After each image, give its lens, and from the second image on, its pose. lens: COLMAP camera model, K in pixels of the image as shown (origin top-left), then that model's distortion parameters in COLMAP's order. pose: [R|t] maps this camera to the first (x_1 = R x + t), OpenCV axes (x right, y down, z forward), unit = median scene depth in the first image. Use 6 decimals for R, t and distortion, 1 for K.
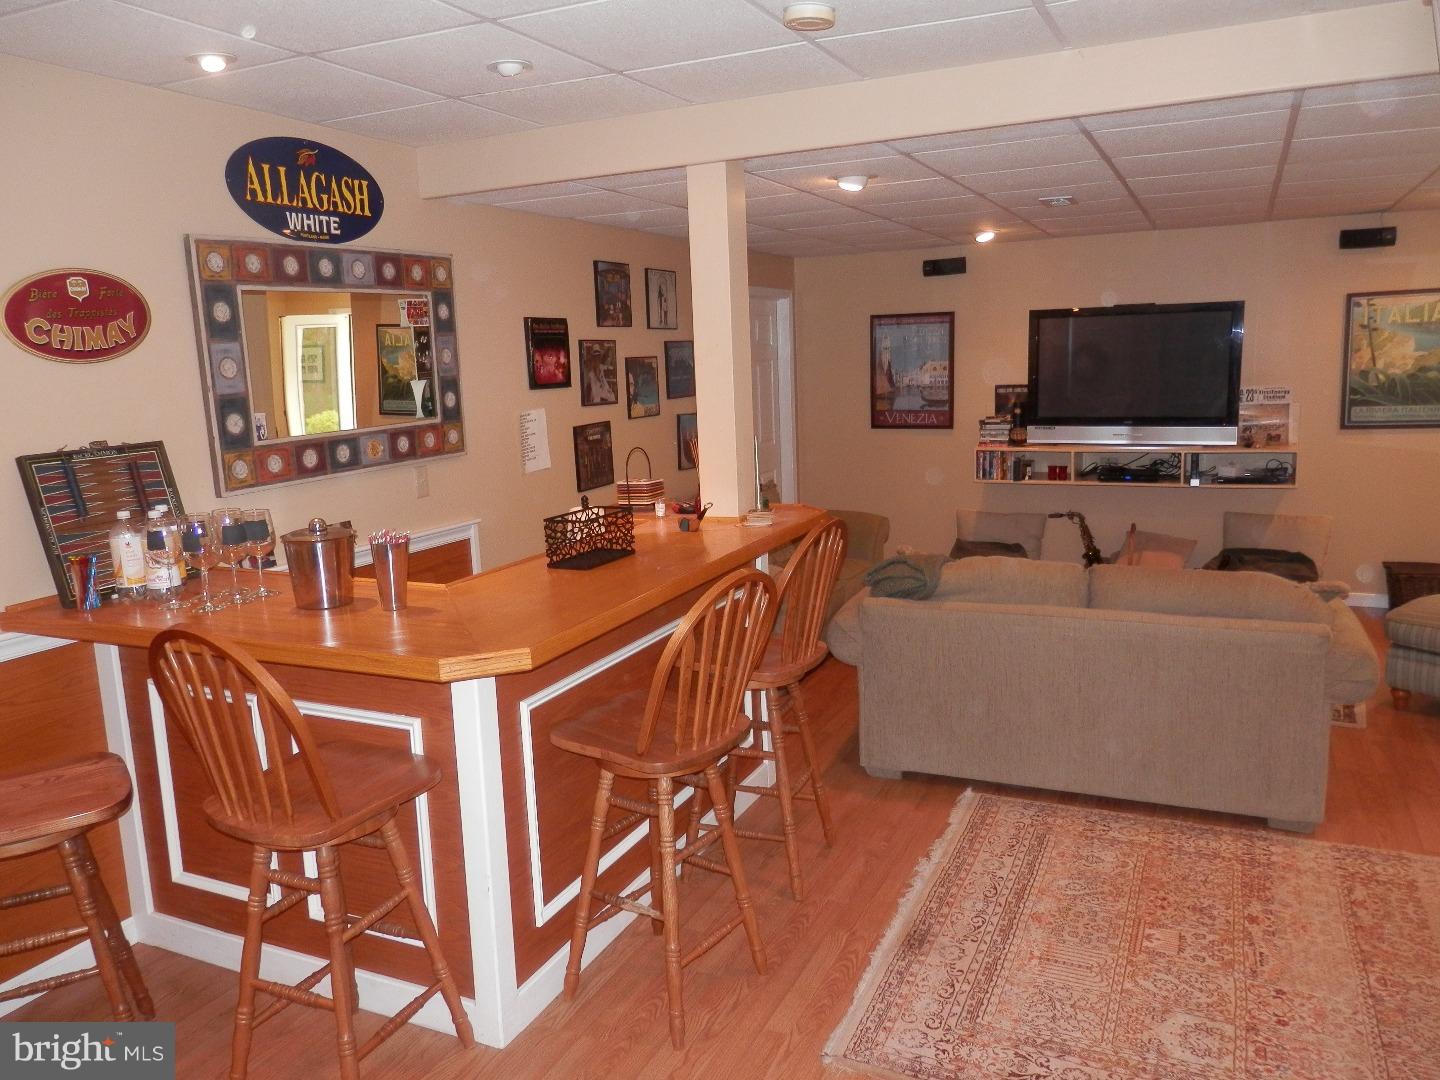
lens RADIAL K [[1076.9, 0, 727.0], [0, 1076.9, 544.4], [0, 0, 1]] dist [0.002002, 0.003016]
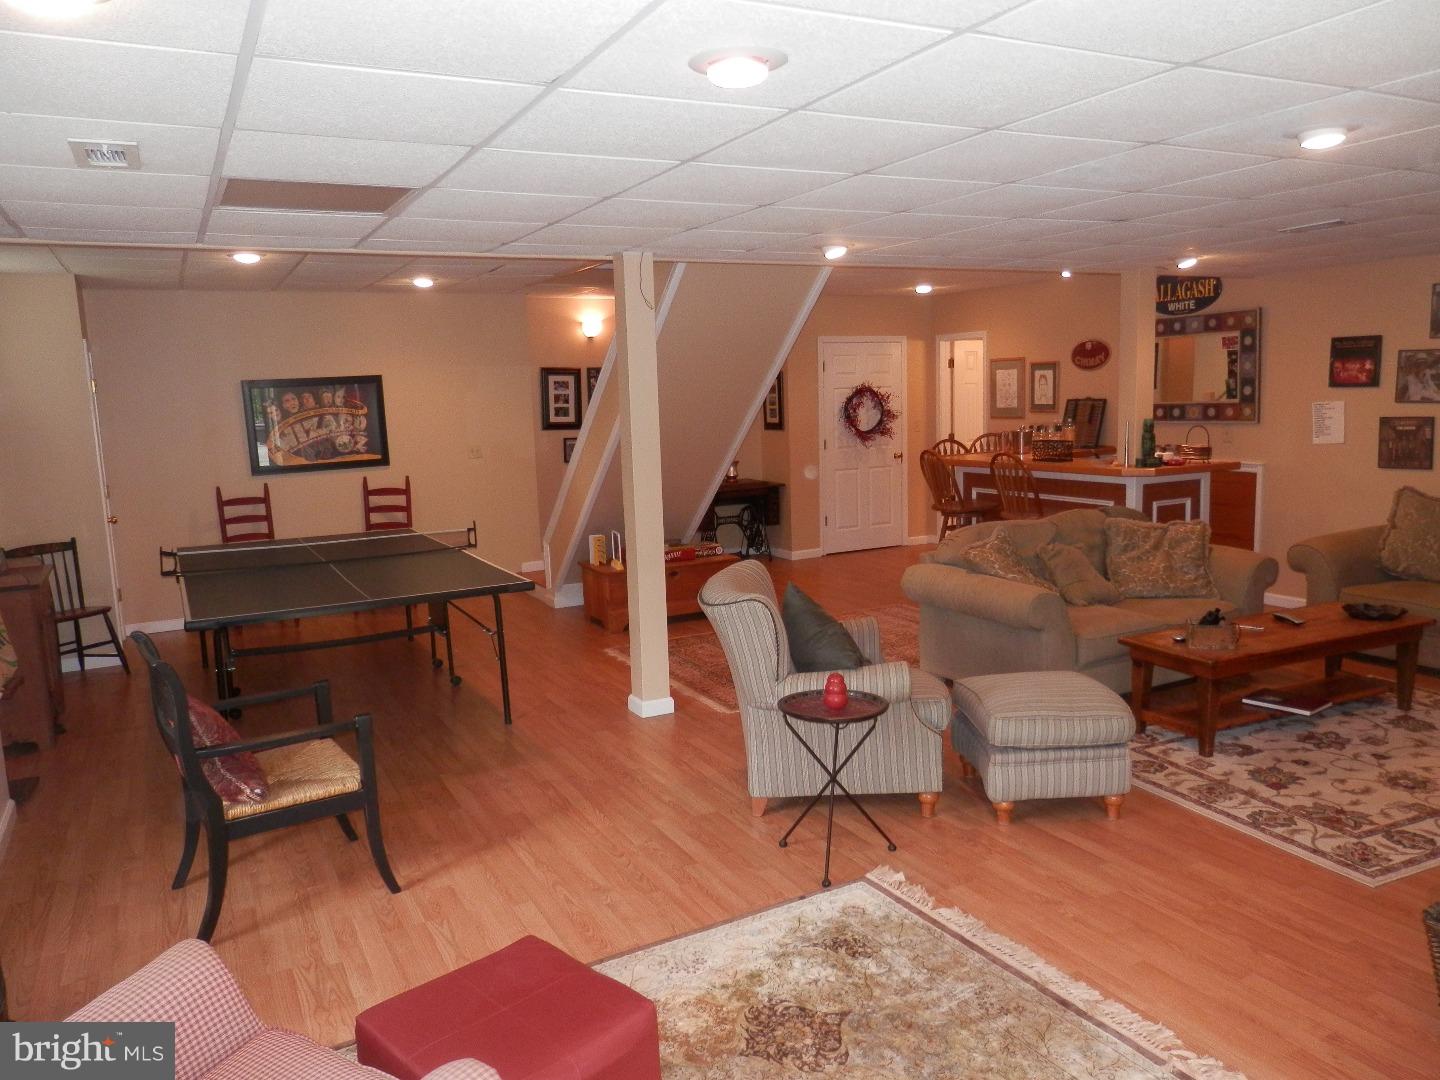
lens RADIAL K [[1076.9, 0, 721.6], [0, 1076.9, 540.4], [0, 0, 1]] dist [0.002002, 0.003016]
pose [[-0.610669, 0.168667, -0.773715, 1.973820], [-0.083572, 0.957870, 0.274773, -0.368485], [0.787463, 0.232456, -0.570846, 1.639676]]
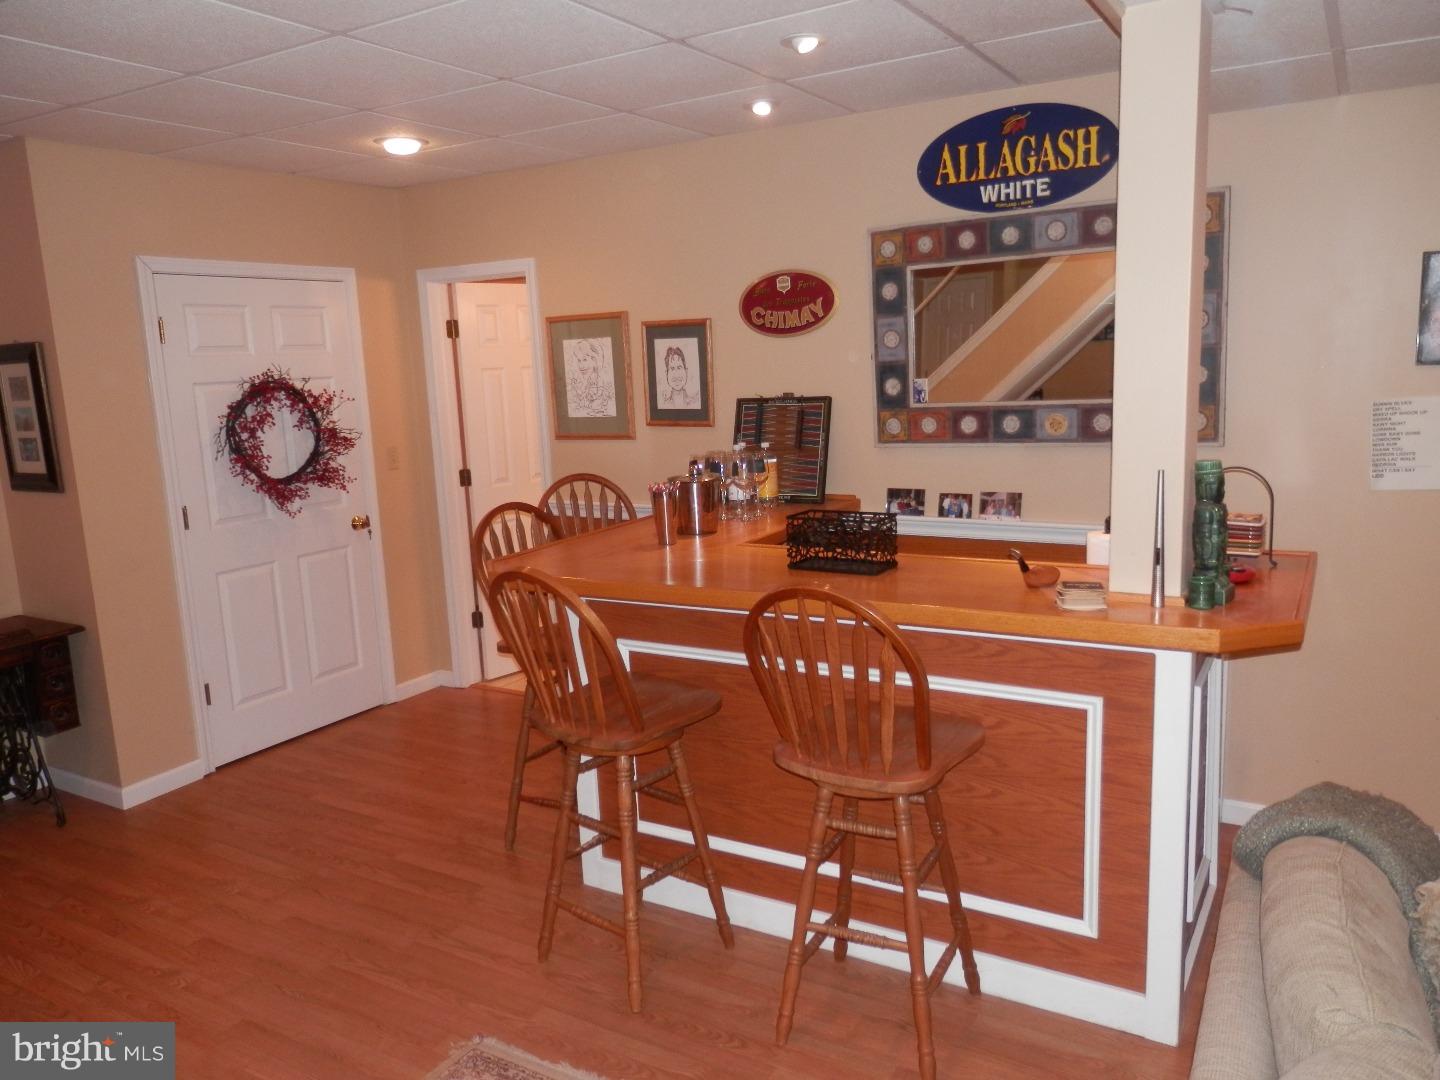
lens RADIAL K [[1076.9, 0, 728.0], [0, 1076.9, 541.4], [0, 0, 1]] dist [0.002002, 0.003016]
pose [[-0.108036, 0.214295, -0.970776, 0.684542], [-0.129266, 0.965173, 0.227444, -0.179586], [0.985707, 0.150060, -0.076573, 0.873652]]
